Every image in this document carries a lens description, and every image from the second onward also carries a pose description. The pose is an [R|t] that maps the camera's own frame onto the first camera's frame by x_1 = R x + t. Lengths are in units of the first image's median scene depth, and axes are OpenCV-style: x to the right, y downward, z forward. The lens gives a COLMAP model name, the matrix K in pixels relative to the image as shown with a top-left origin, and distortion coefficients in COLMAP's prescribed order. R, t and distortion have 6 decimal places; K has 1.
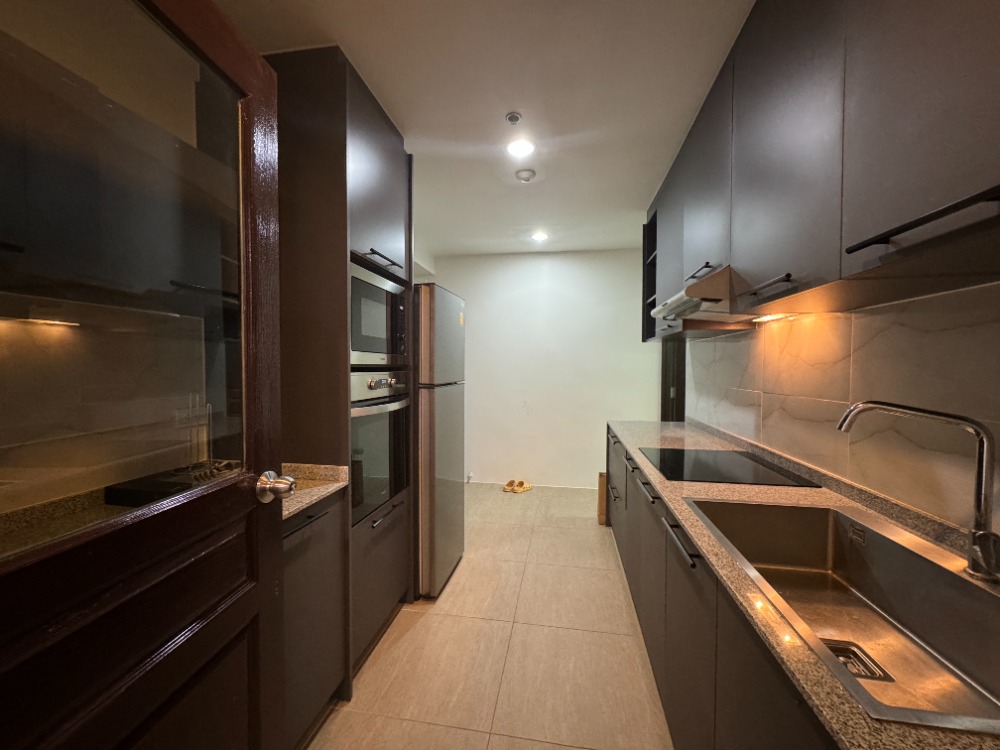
lens RADIAL K [[397.8, 0, 498.4], [0, 397.8, 373.8], [0, 0, 1]] dist [0.003900, -0.000560]
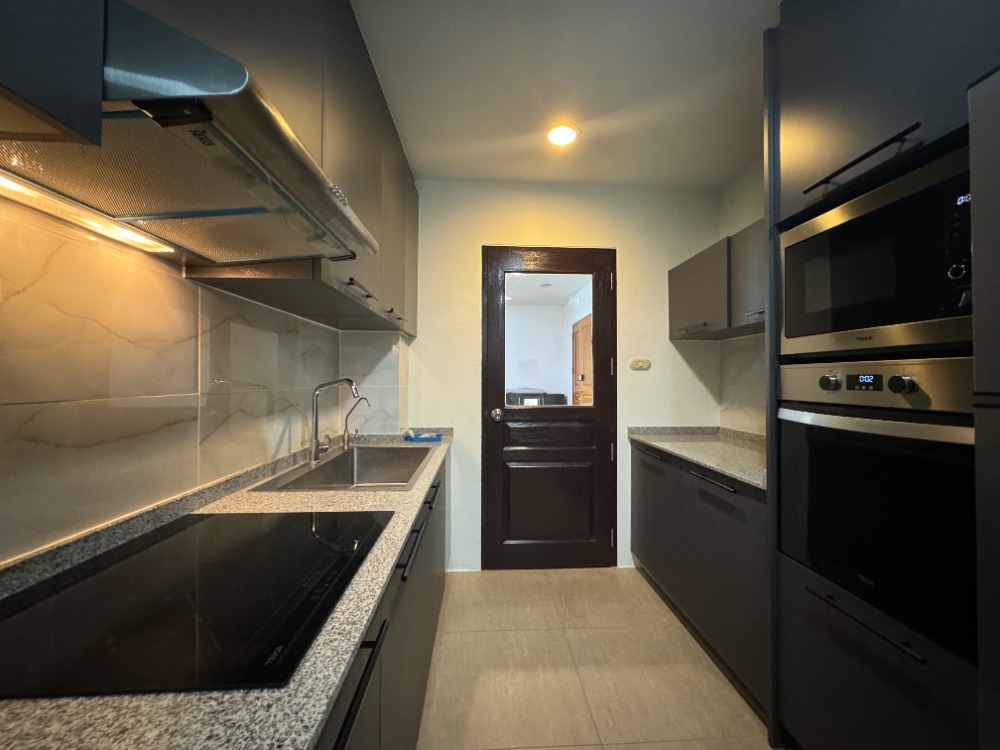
lens RADIAL K [[397.8, 0, 500.3], [0, 397.8, 375.0], [0, 0, 1]] dist [0.003900, -0.000560]
pose [[-0.977225, -0.009048, -0.212011, 0.431100], [-0.012052, 0.999844, 0.012884, 0.015356], [0.211862, 0.015146, -0.977182, 1.893080]]
